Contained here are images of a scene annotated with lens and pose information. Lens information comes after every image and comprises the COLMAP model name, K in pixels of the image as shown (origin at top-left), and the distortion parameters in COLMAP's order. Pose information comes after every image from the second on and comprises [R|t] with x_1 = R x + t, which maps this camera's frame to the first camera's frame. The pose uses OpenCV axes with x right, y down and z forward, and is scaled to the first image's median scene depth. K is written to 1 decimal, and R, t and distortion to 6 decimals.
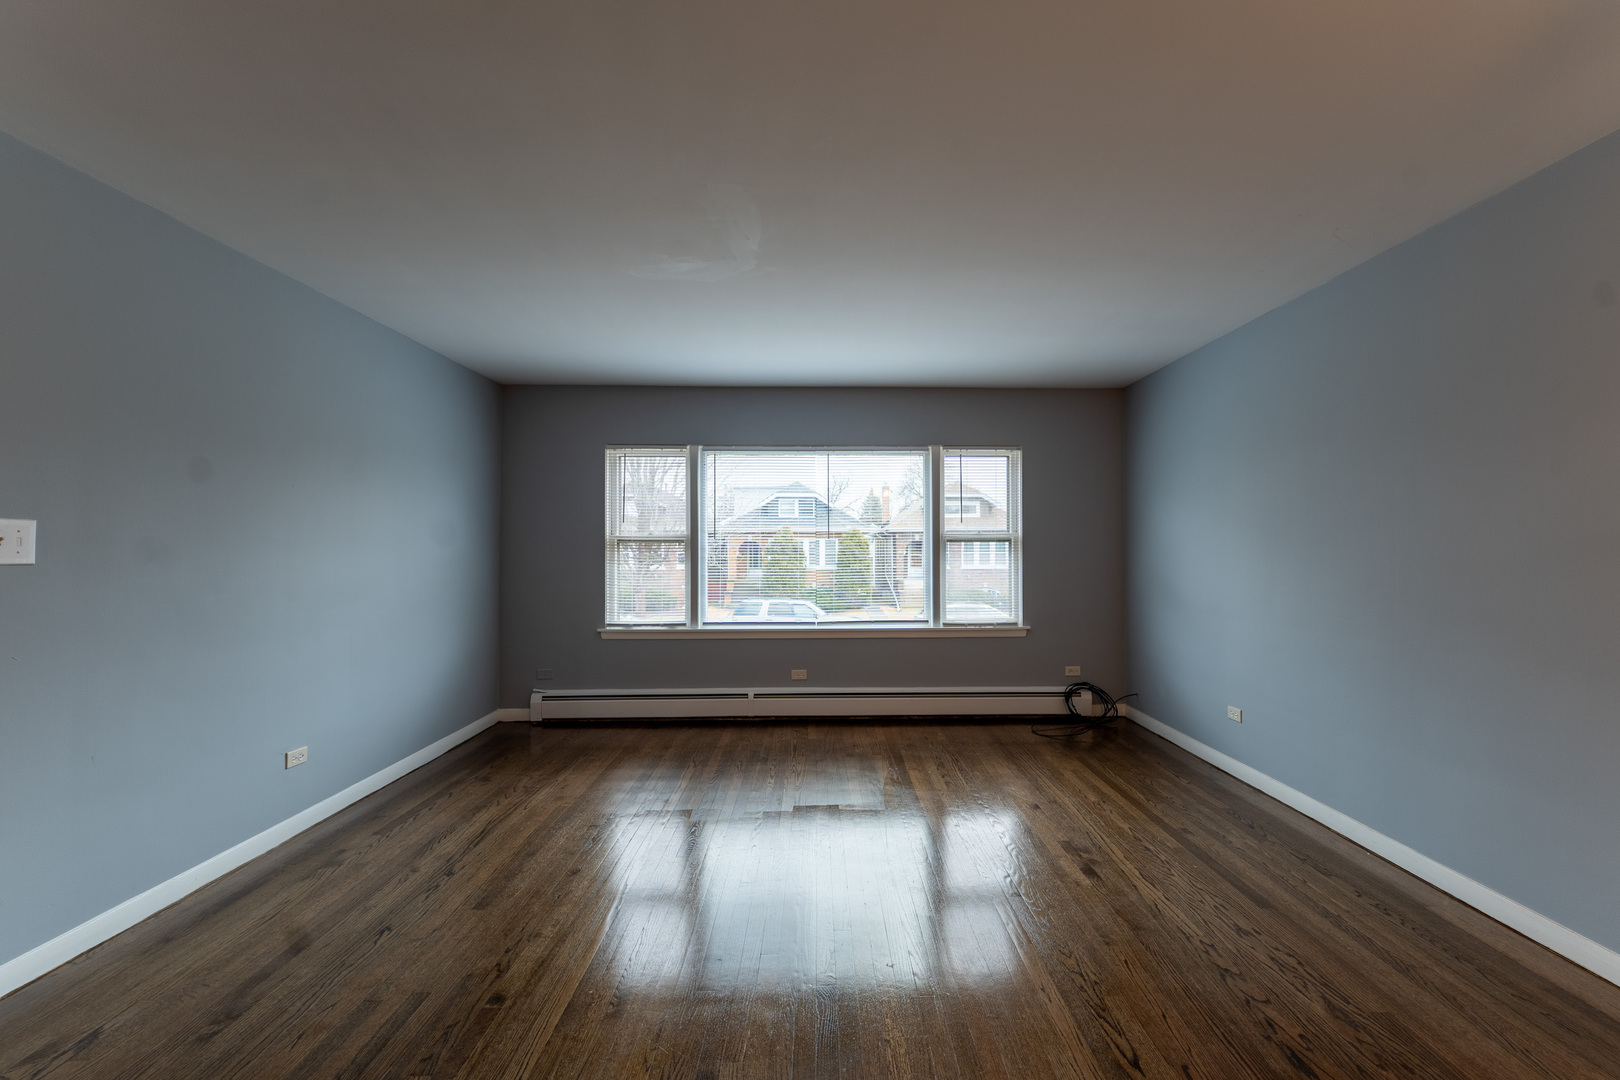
lens RADIAL K [[635.2, 0, 810.0], [0, 635.2, 540.0], [0, 0, 1]] dist [0.001831, -0.000153]
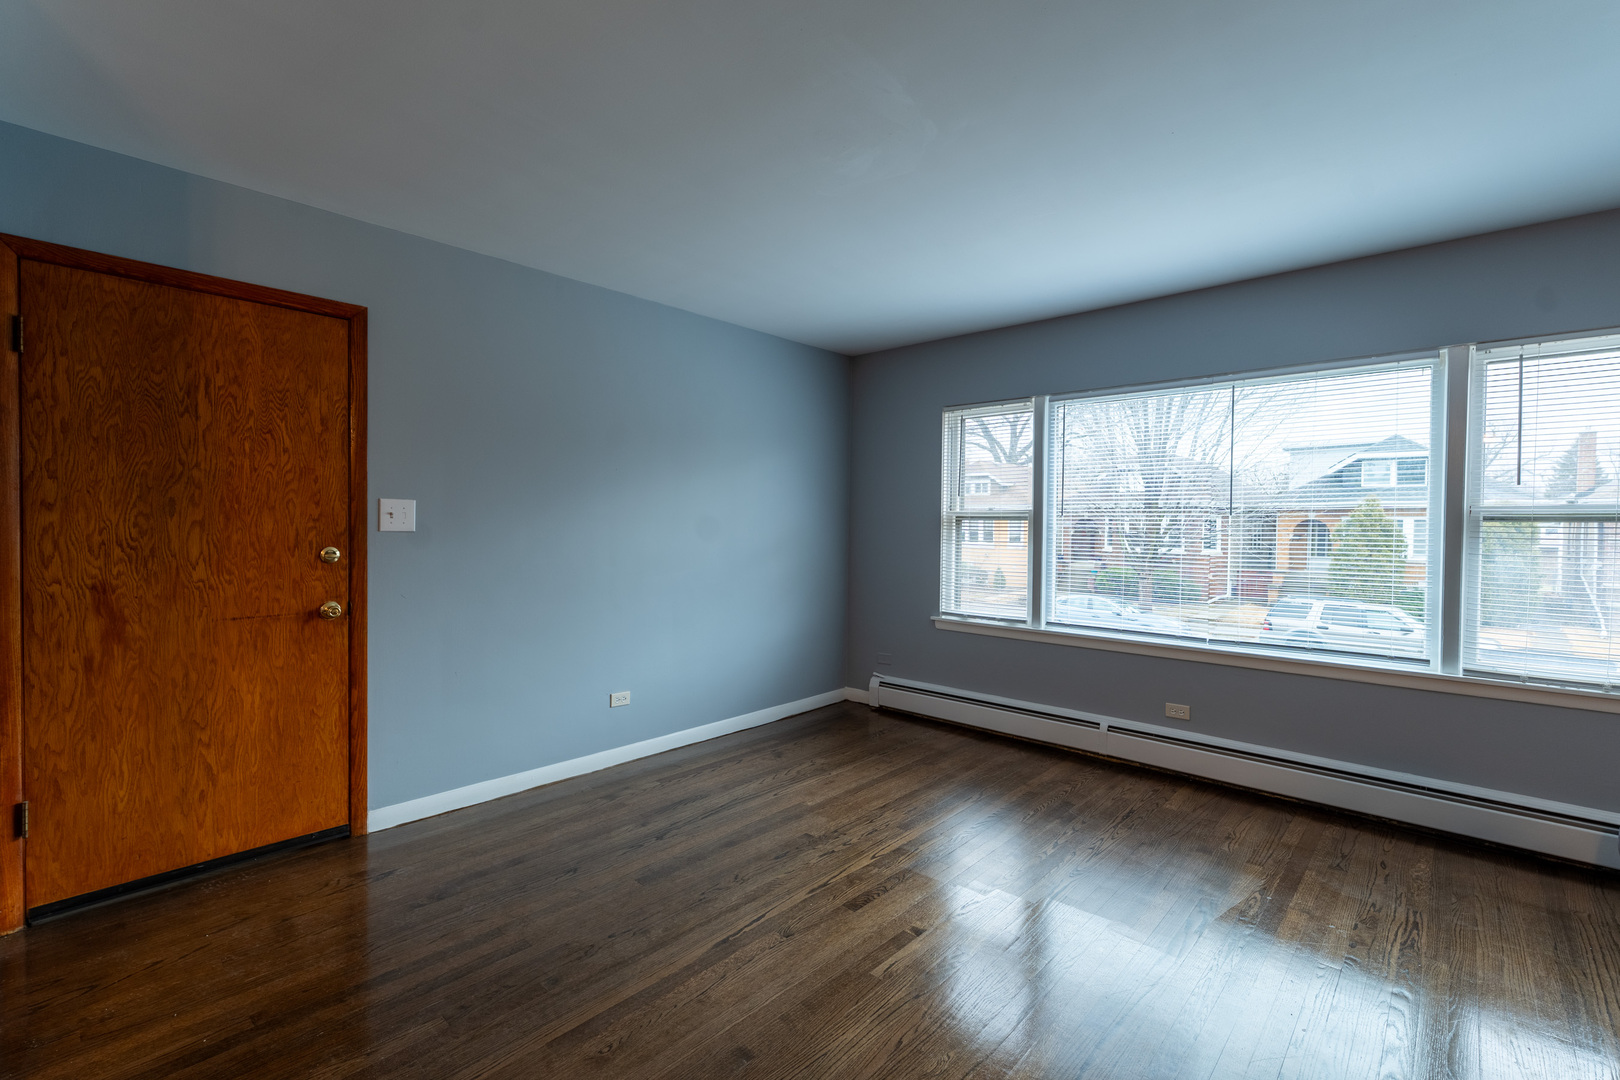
lens RADIAL K [[683.0, 0, 816.4], [0, 683.0, 538.0], [0, 0, 1]] dist [0.000668, -0.000098]
pose [[0.741820, 0.022034, -0.670237, 0.186359], [-0.002733, 0.999551, 0.029835, 0.001918], [0.670593, -0.020300, 0.741547, 0.186785]]
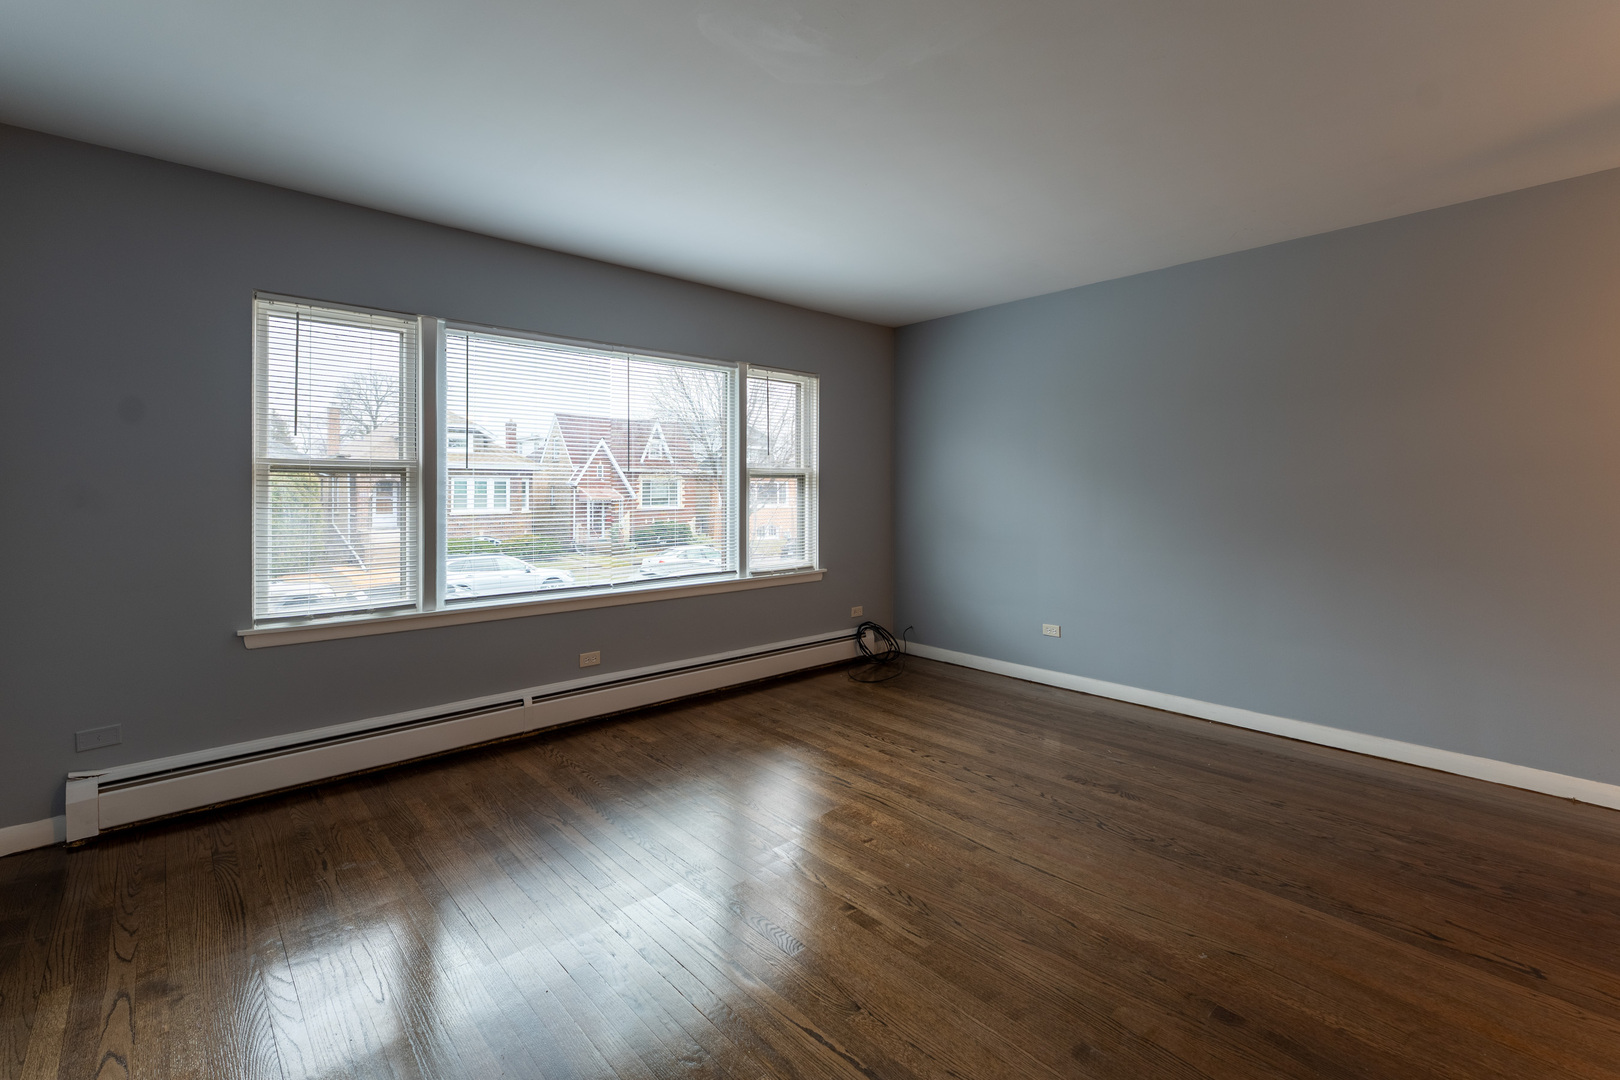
lens RADIAL K [[707.9, 0, 774.6], [0, 707.9, 486.9], [0, 0, 1]] dist [-0.000647, 0.000124]
pose [[0.761608, 0.003848, 0.648026, -0.379688], [-0.011769, 0.999900, 0.007895, 0.008079], [-0.647931, -0.013640, 0.761577, 0.256015]]
